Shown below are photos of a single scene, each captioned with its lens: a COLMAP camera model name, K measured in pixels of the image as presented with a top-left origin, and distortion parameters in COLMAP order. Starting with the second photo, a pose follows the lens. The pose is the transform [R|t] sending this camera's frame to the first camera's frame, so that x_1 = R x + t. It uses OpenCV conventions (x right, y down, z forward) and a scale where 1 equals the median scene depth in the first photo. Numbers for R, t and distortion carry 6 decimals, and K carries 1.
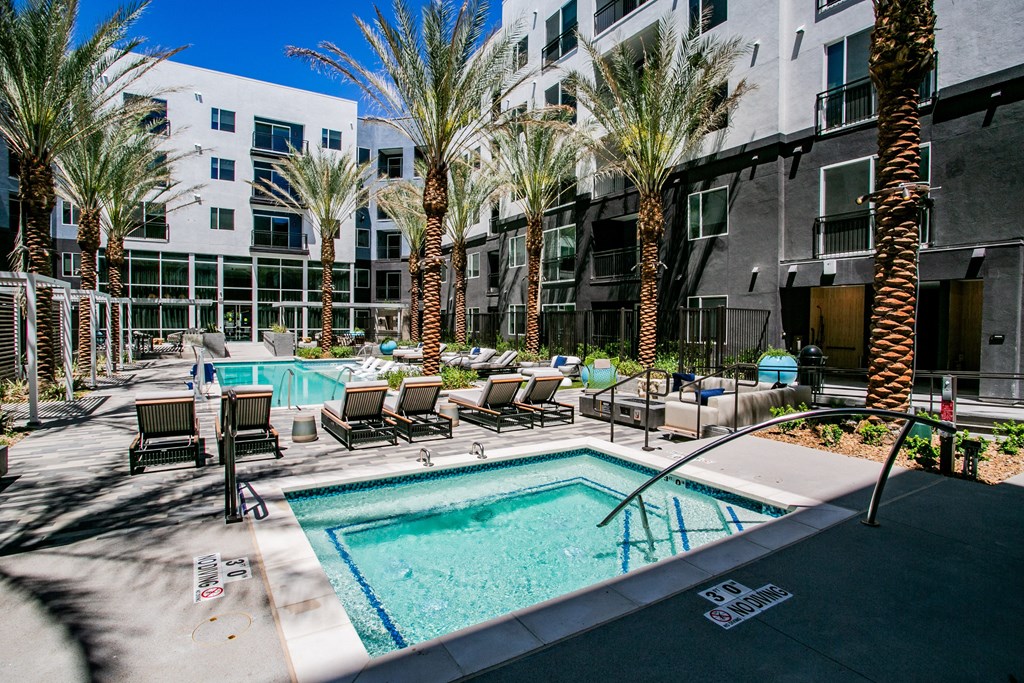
lens RADIAL K [[515.1, 0, 511.5], [0, 515.1, 337.2], [0, 0, 1]] dist [-0.053698, 0.001048]
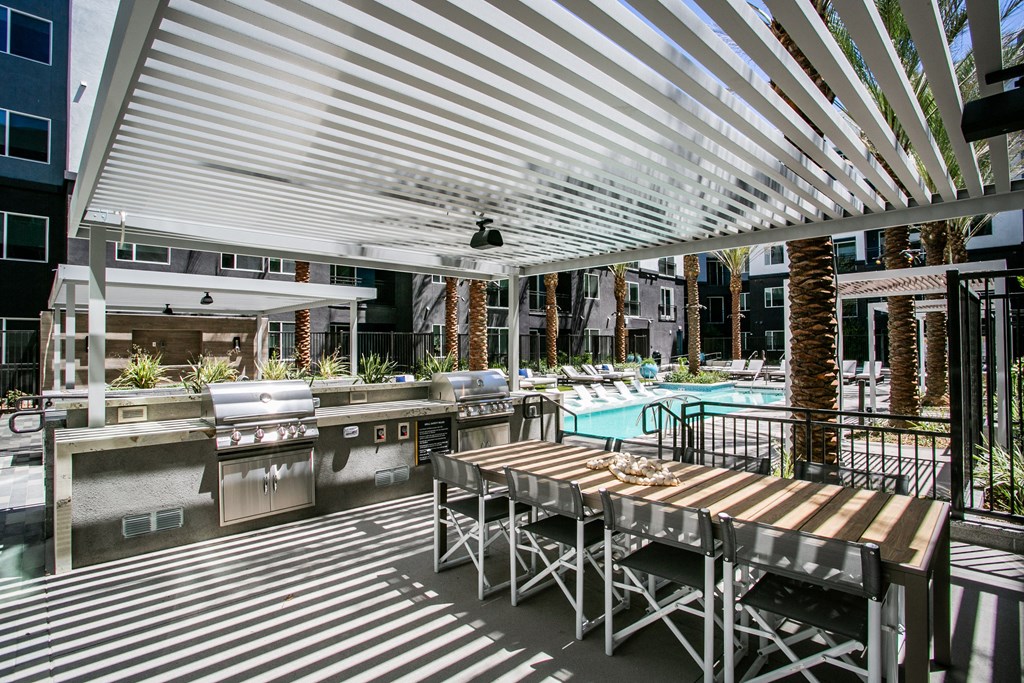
lens RADIAL K [[515.1, 0, 517.8], [0, 515.1, 338.5], [0, 0, 1]] dist [-0.053698, 0.001048]
pose [[-0.206651, 0.003452, 0.978409, -1.122221], [0.028621, 0.999587, 0.002519, -0.045231], [-0.977996, 0.028523, -0.206665, 1.296947]]
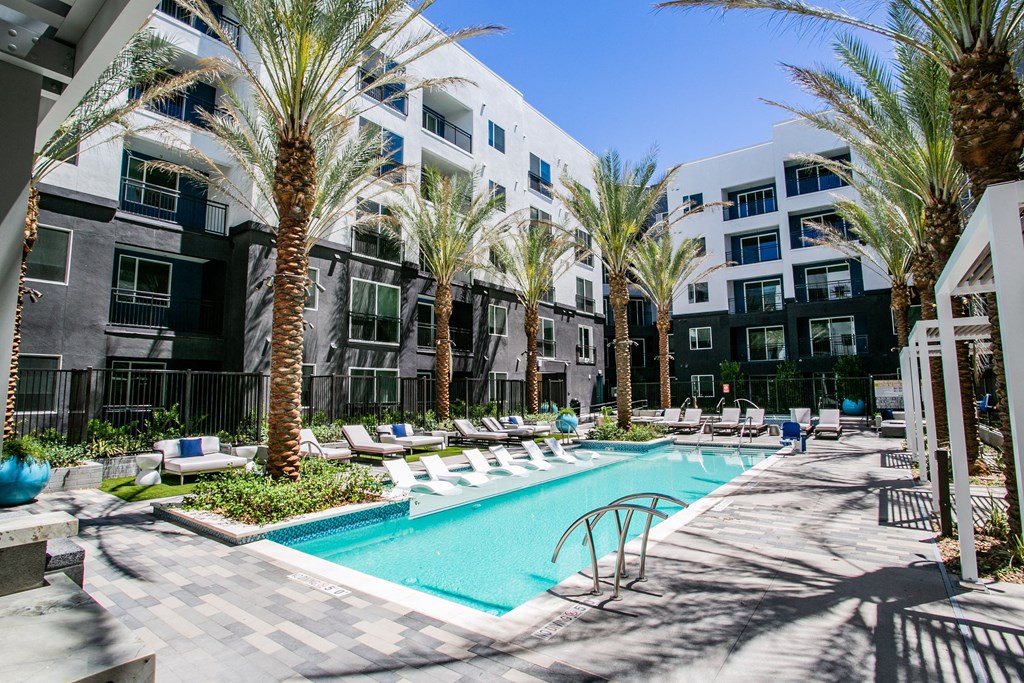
lens RADIAL K [[515.1, 0, 506.6], [0, 515.1, 337.5], [0, 0, 1]] dist [-0.053698, 0.001048]
pose [[-0.341745, 0.091522, 0.935325, -0.868663], [0.028327, 0.995798, -0.087089, -0.037528], [-0.939366, -0.003267, -0.342902, 1.179589]]
